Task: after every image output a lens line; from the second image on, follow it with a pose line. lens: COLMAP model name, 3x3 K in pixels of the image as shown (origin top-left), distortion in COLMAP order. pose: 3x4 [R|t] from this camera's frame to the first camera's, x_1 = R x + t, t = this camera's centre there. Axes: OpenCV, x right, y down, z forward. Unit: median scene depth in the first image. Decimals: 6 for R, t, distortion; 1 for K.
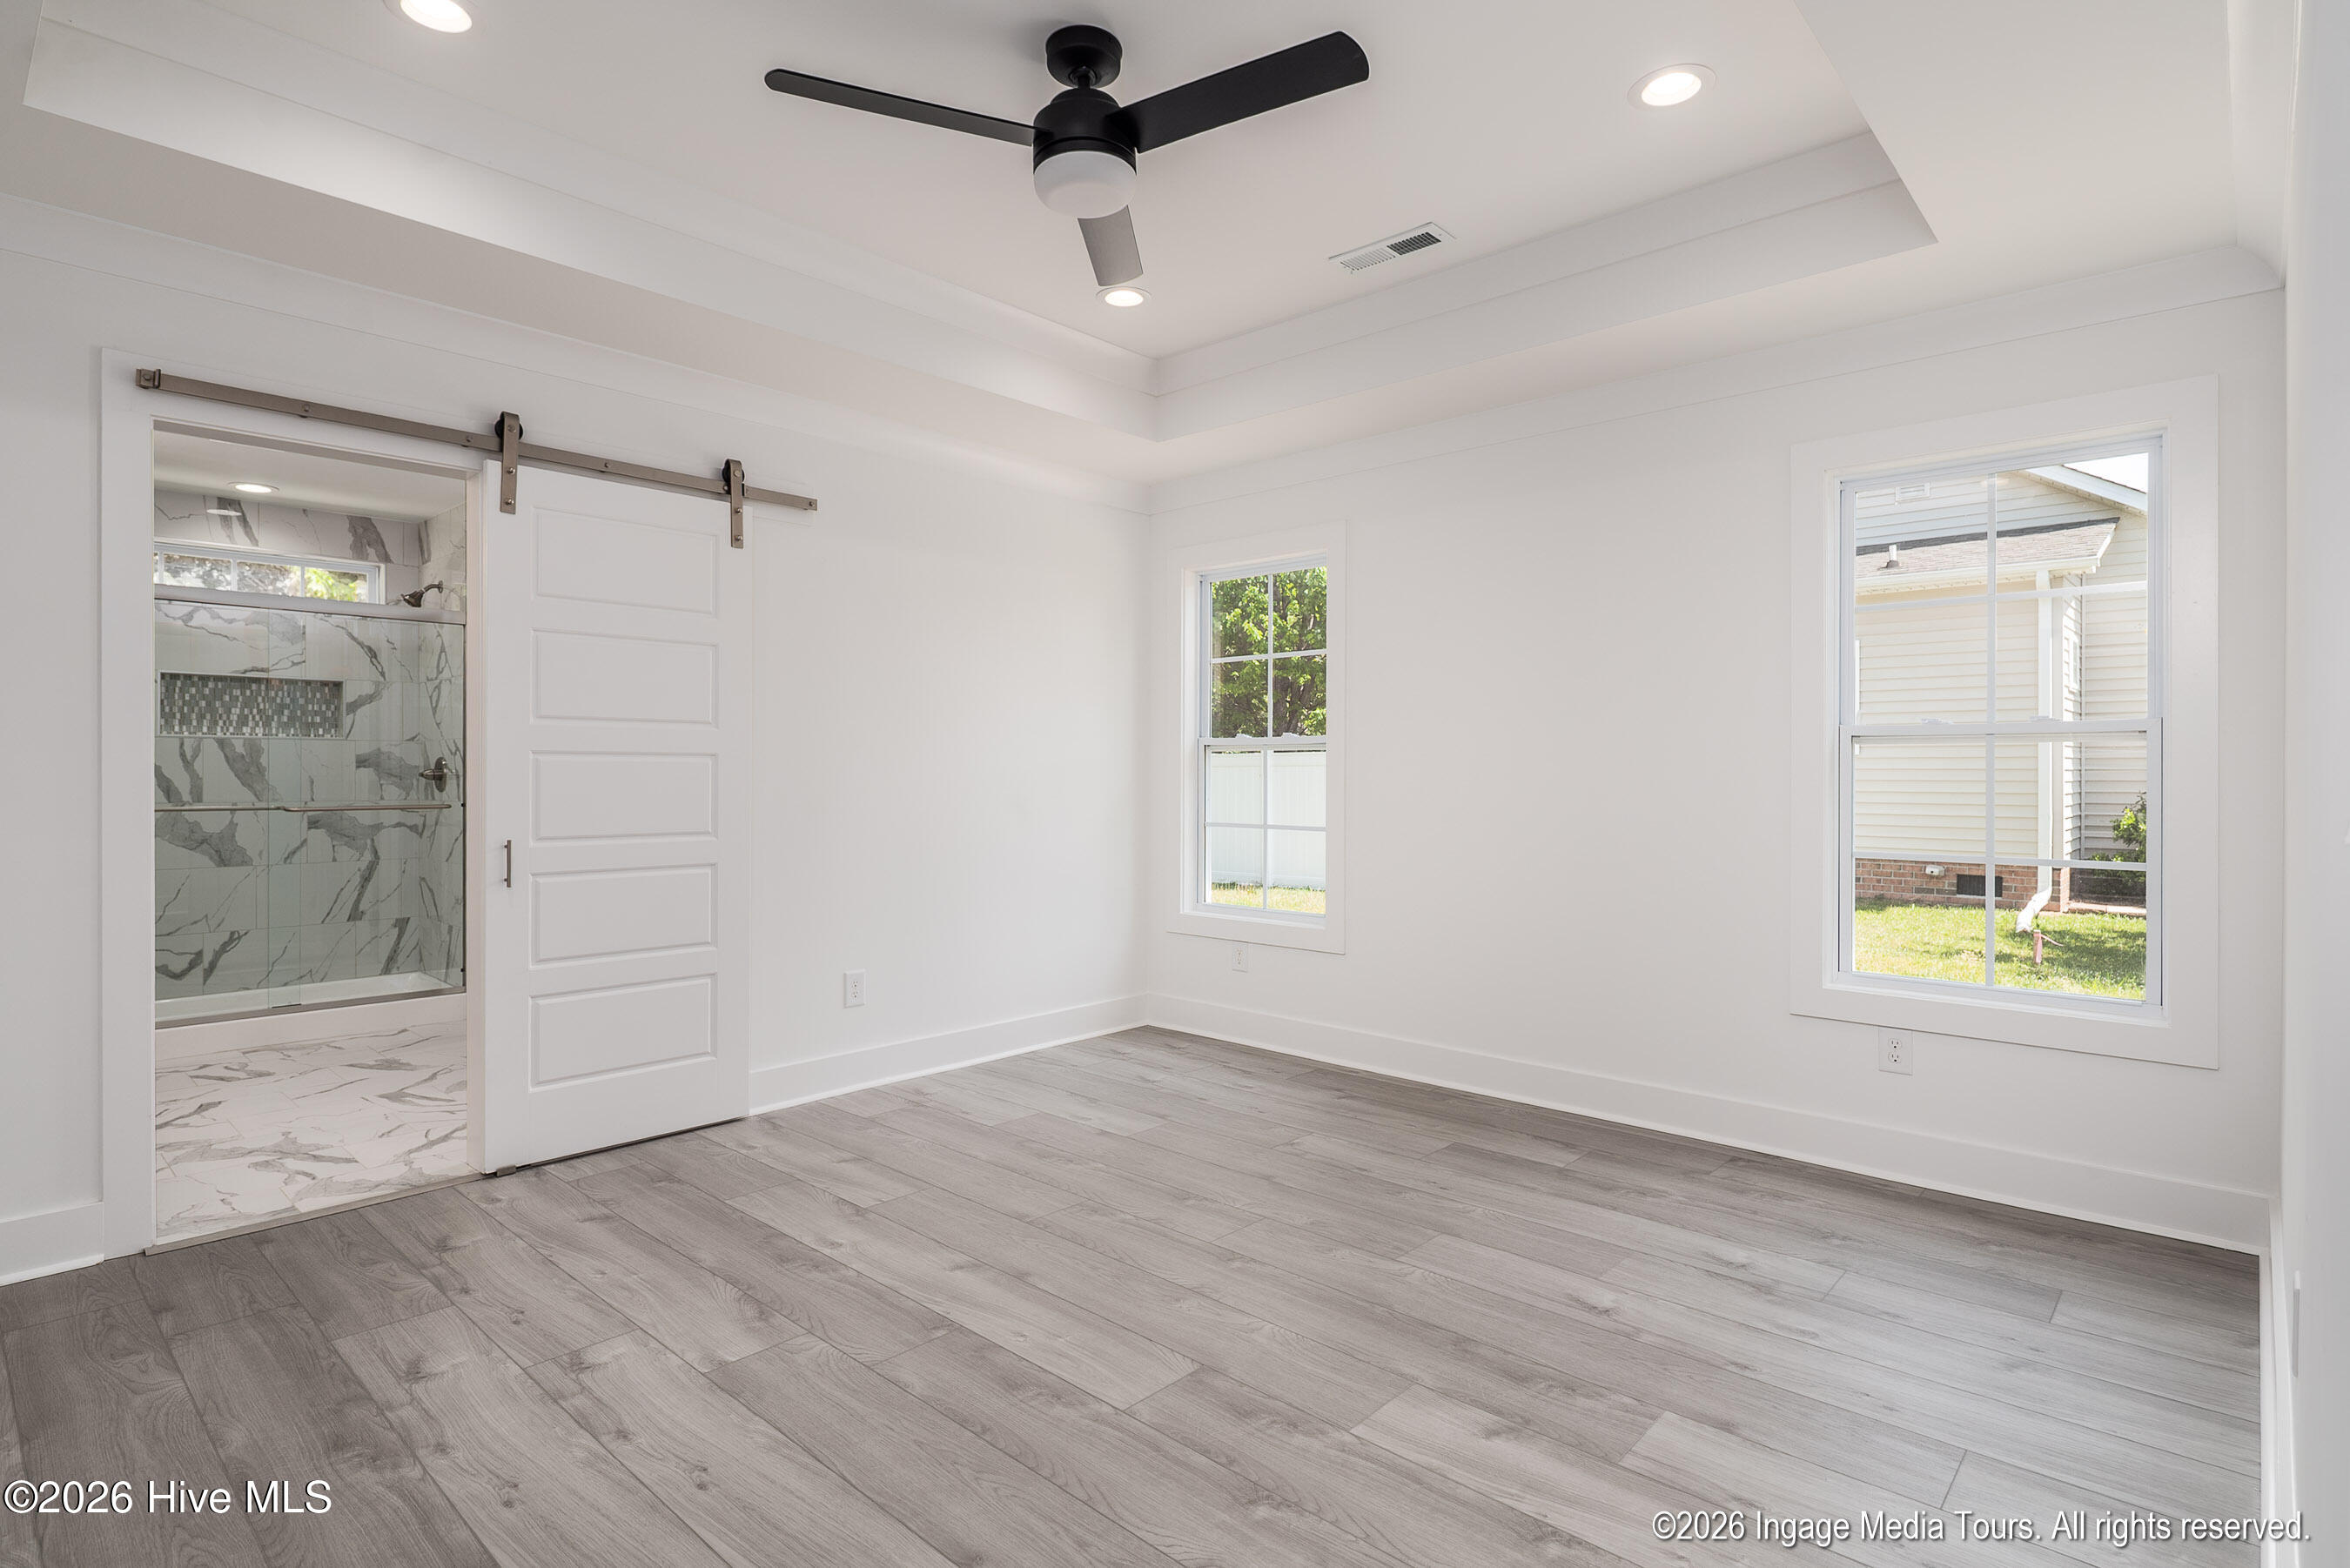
lens RADIAL K [[1168.3, 0, 1155.1], [0, 1168.3, 775.7], [0, 0, 1]] dist [0.005228, -0.004024]
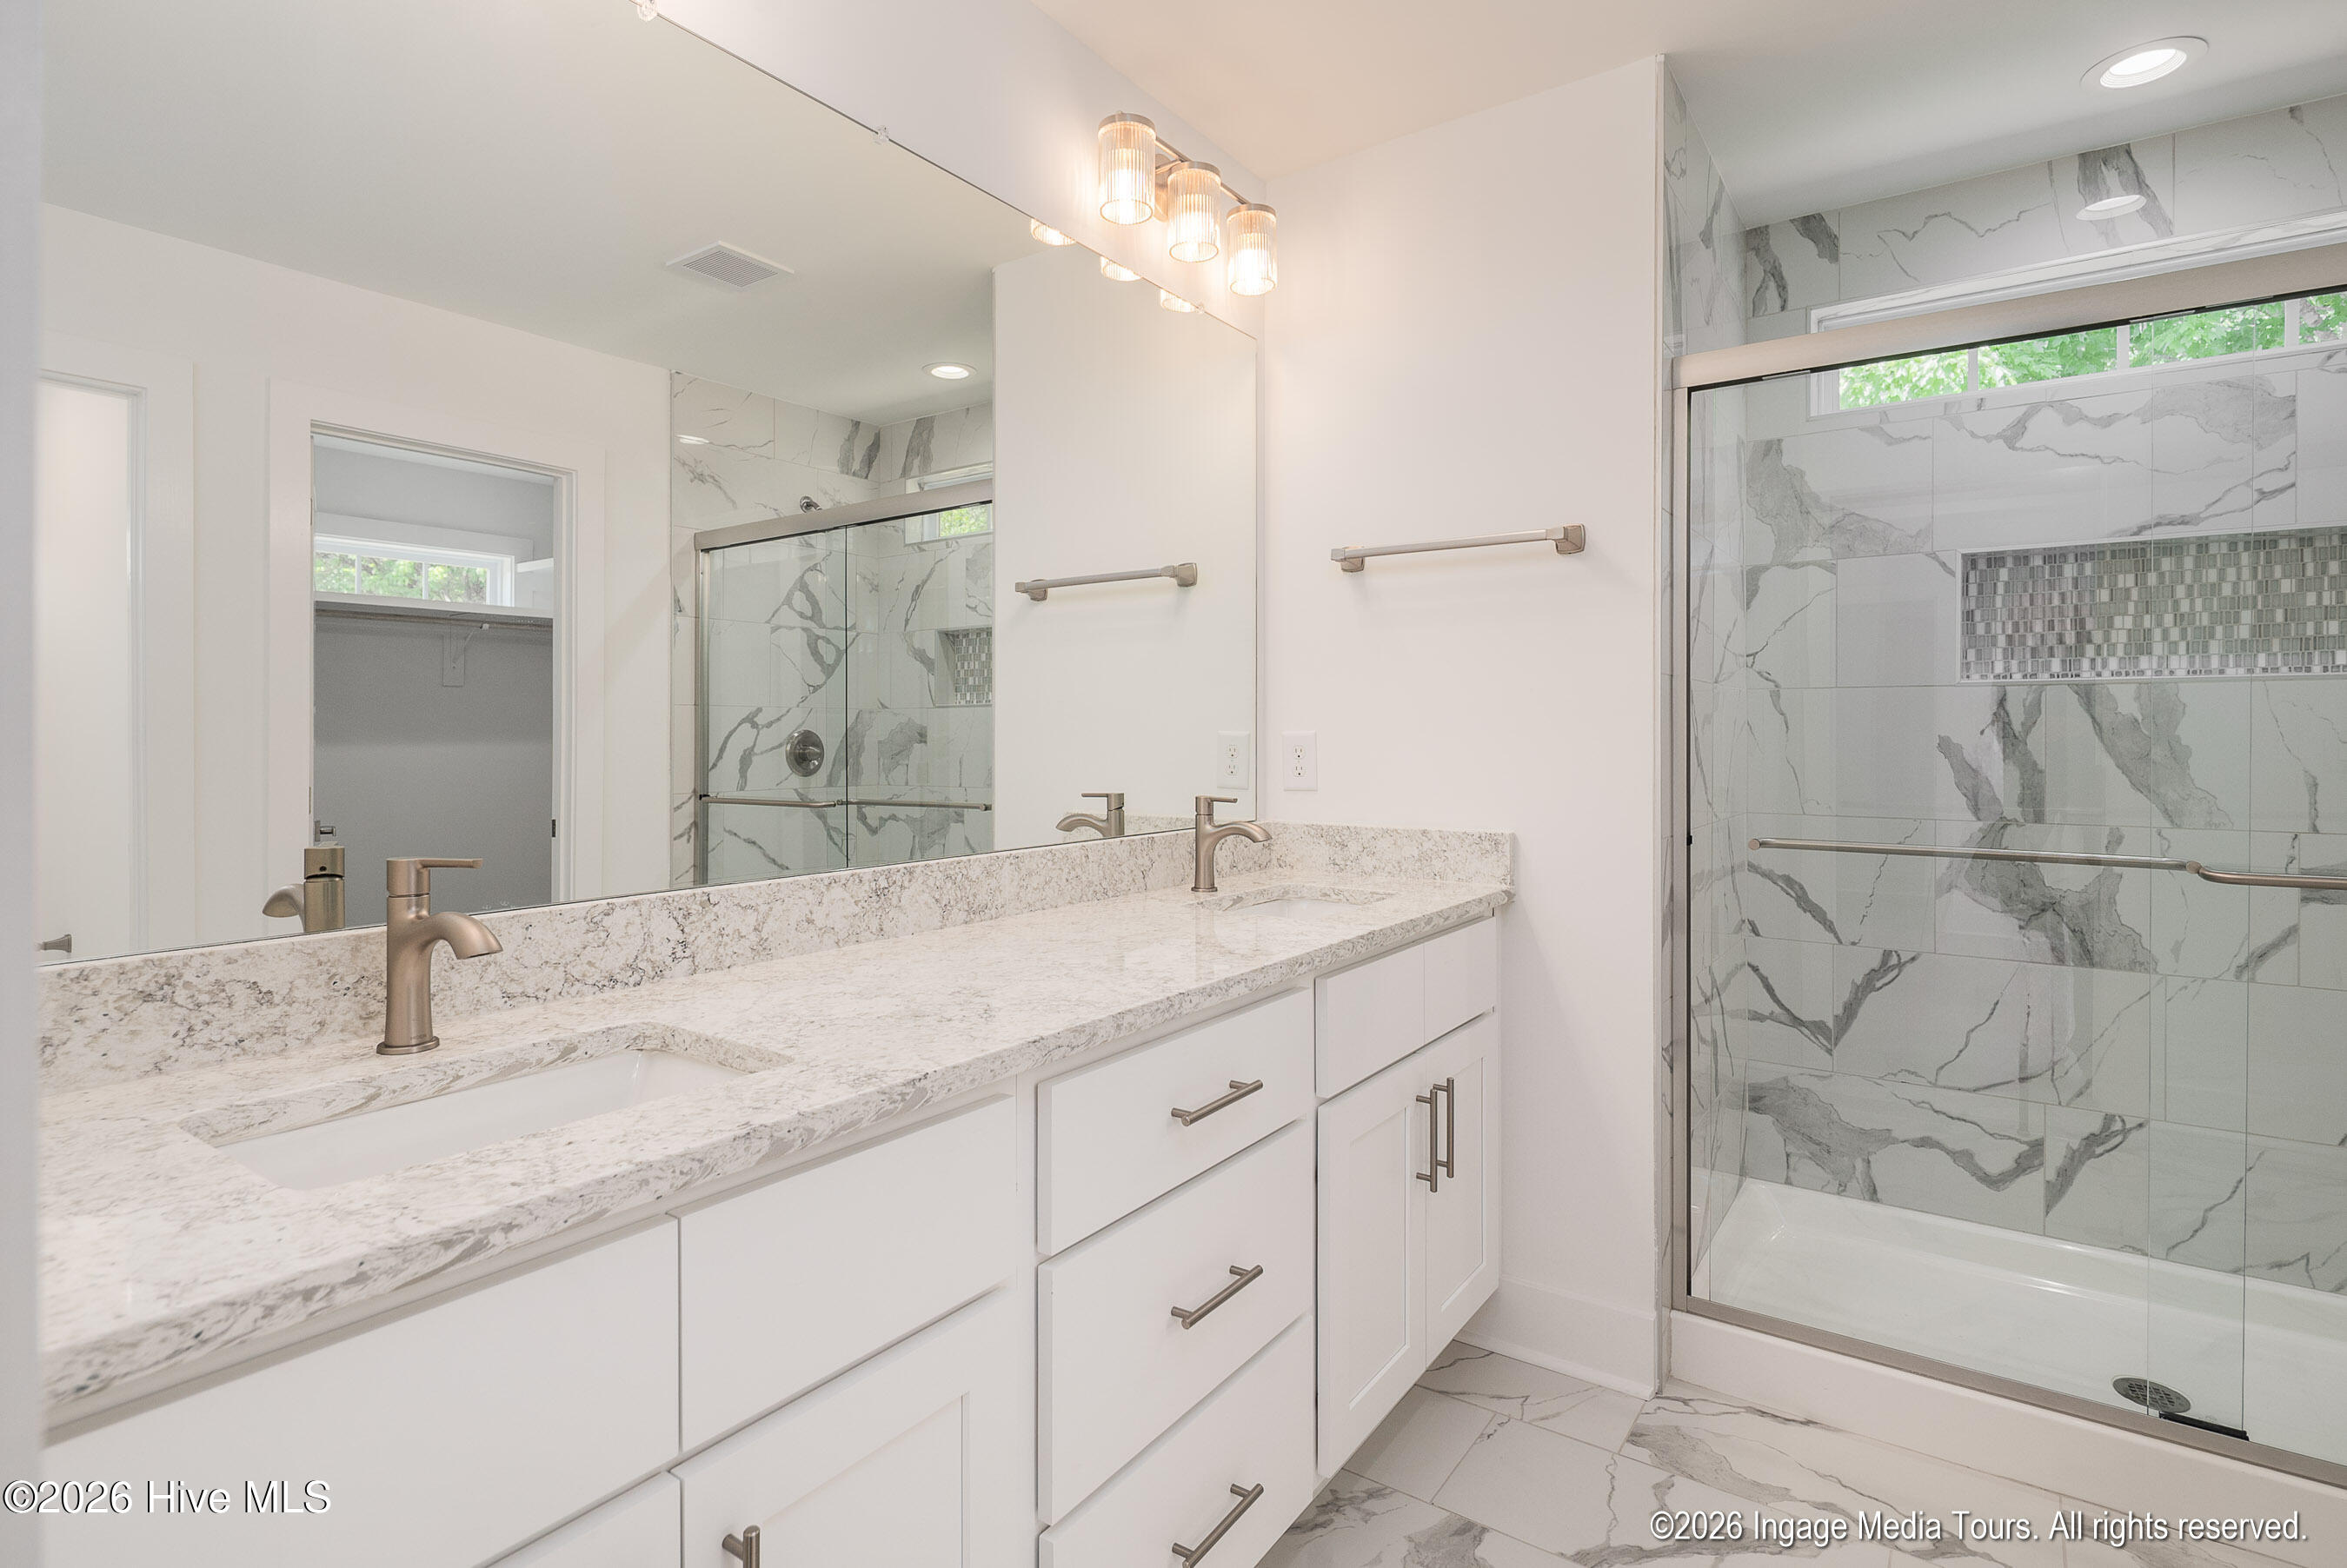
lens RADIAL K [[1167.0, 0, 1156.7], [0, 1167.0, 737.6], [0, 0, 1]] dist [0.005228, -0.004024]
pose [[0.125966, 0.002743, -0.992031, -0.602666], [-0.000674, 0.999996, 0.002679, -0.018608], [0.992034, 0.000331, 0.125967, 0.897943]]
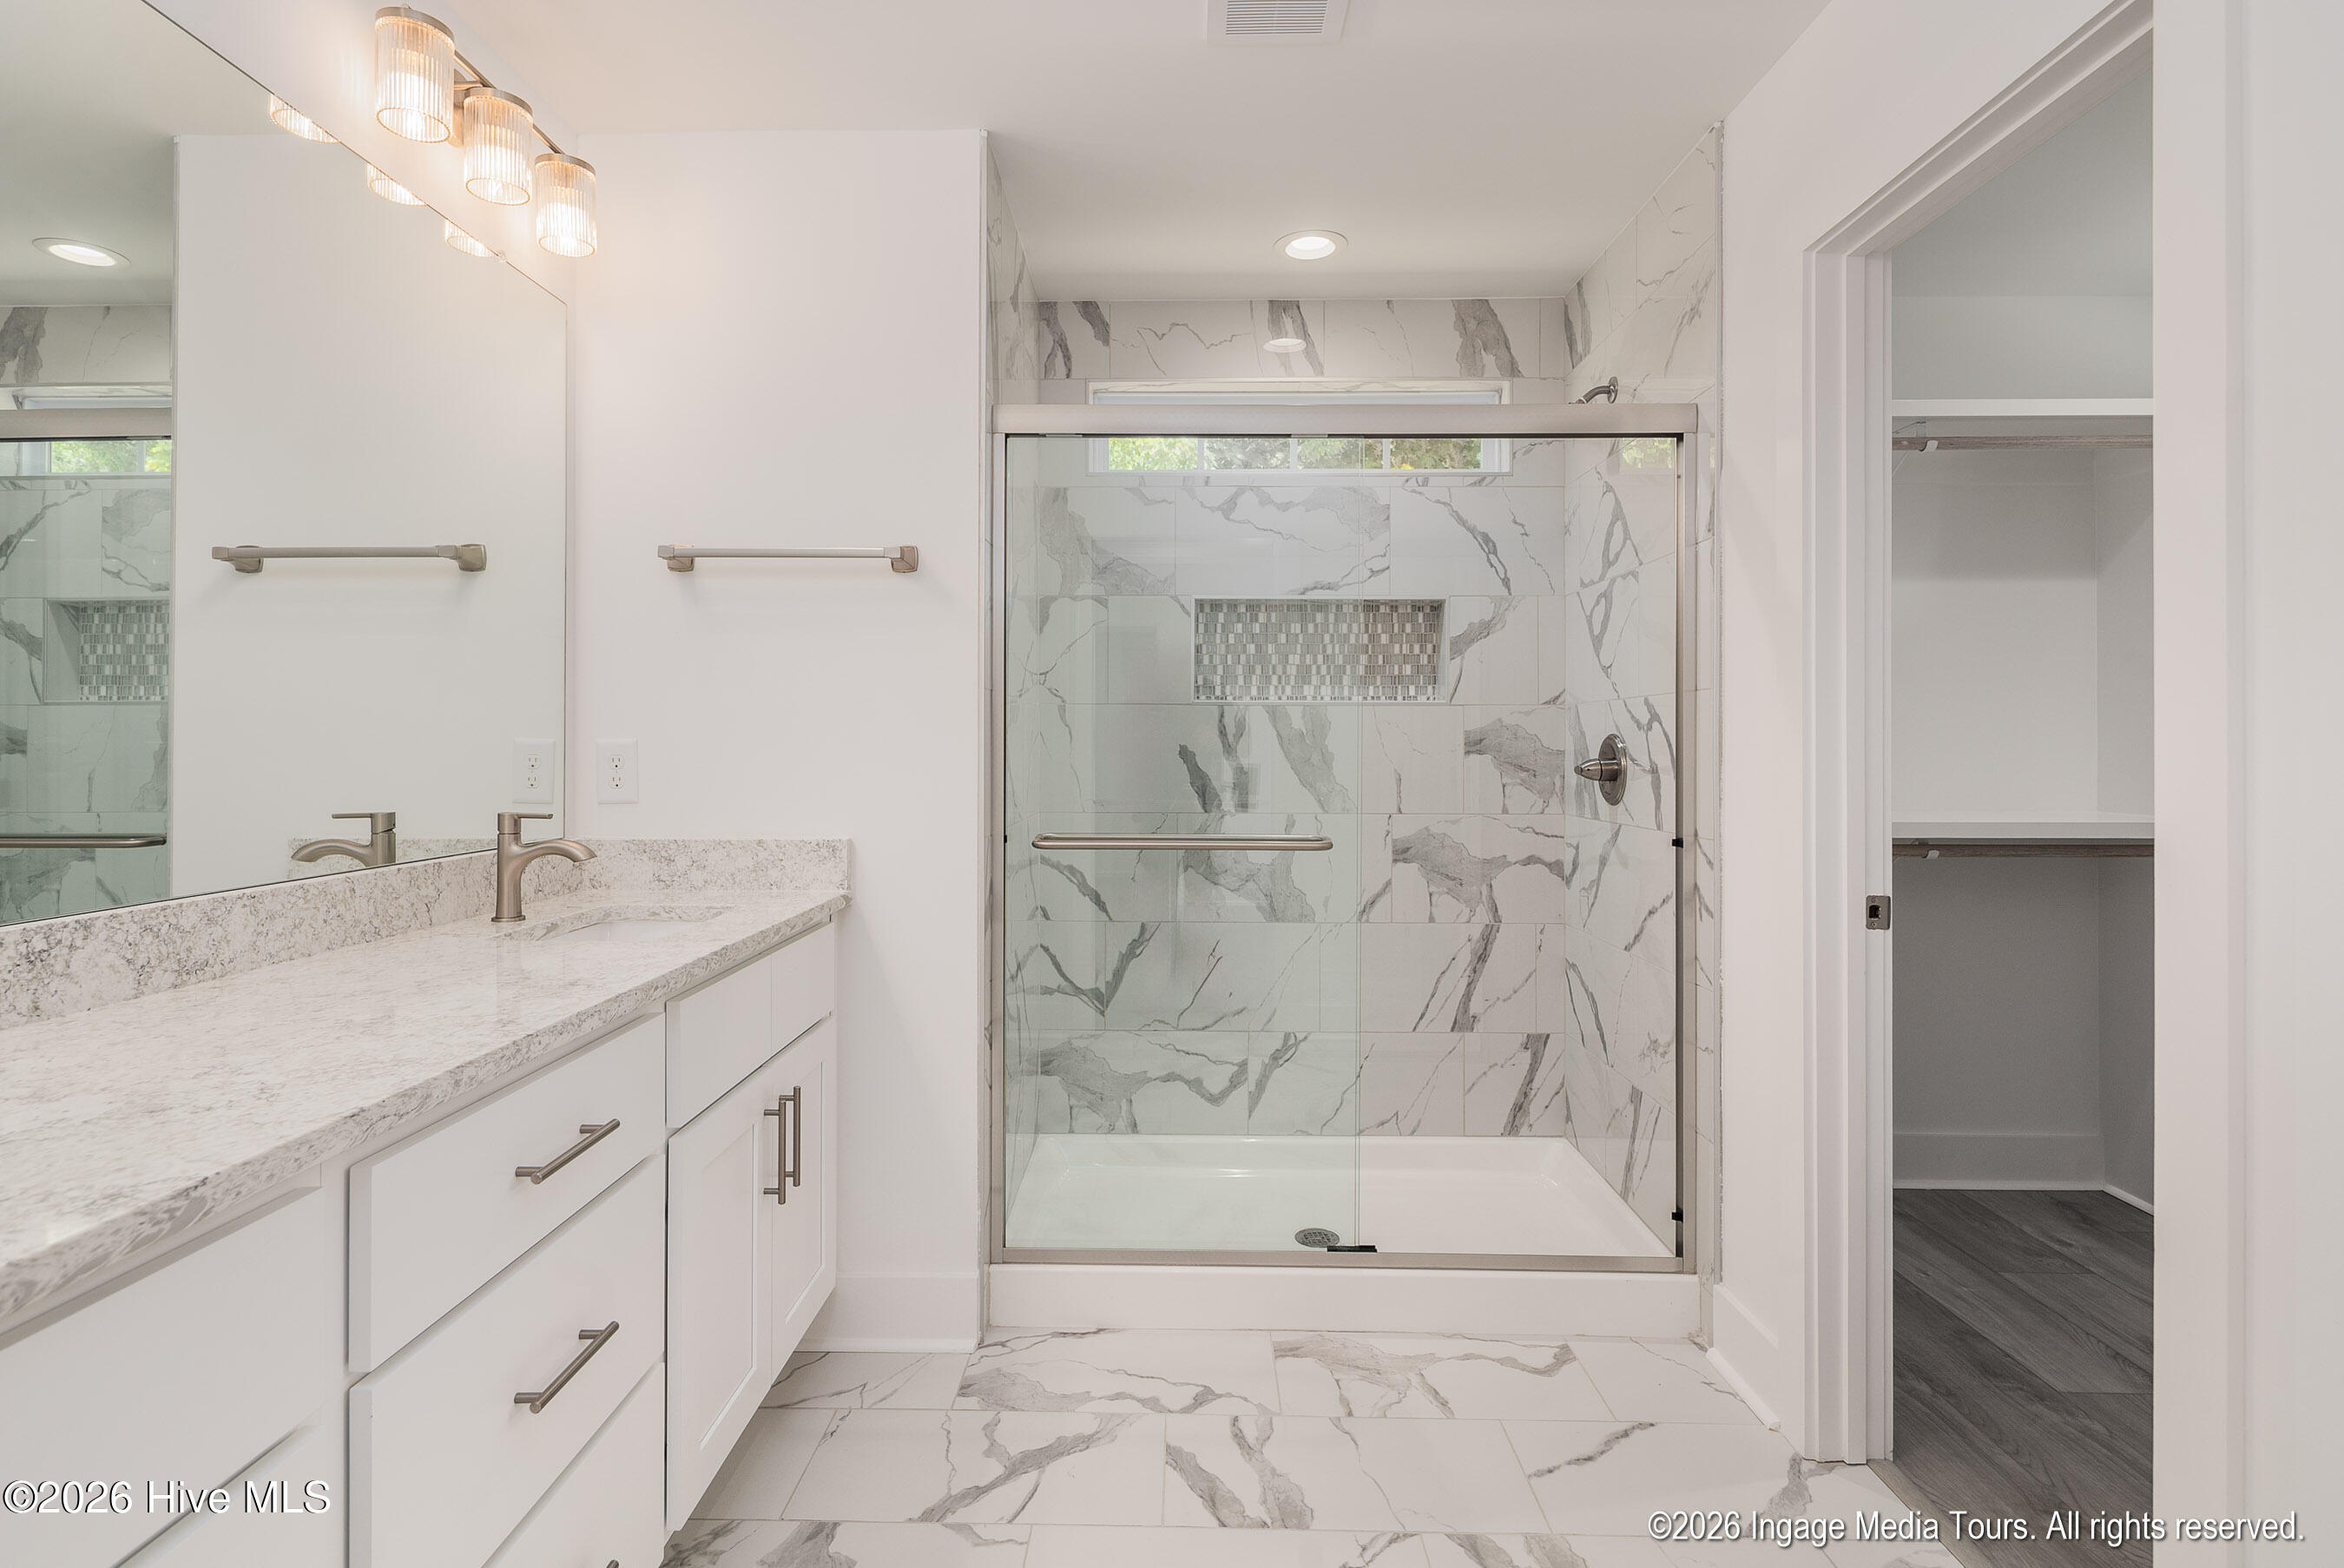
lens RADIAL K [[1165.6, 0, 1164.7], [0, 1165.6, 735.4], [0, 0, 1]] dist [0.005228, -0.004024]
pose [[0.669594, -0.004035, -0.742716, -0.605564], [-0.002441, 0.999968, -0.007634, -0.018500], [0.742723, 0.006925, 0.669563, 0.863673]]
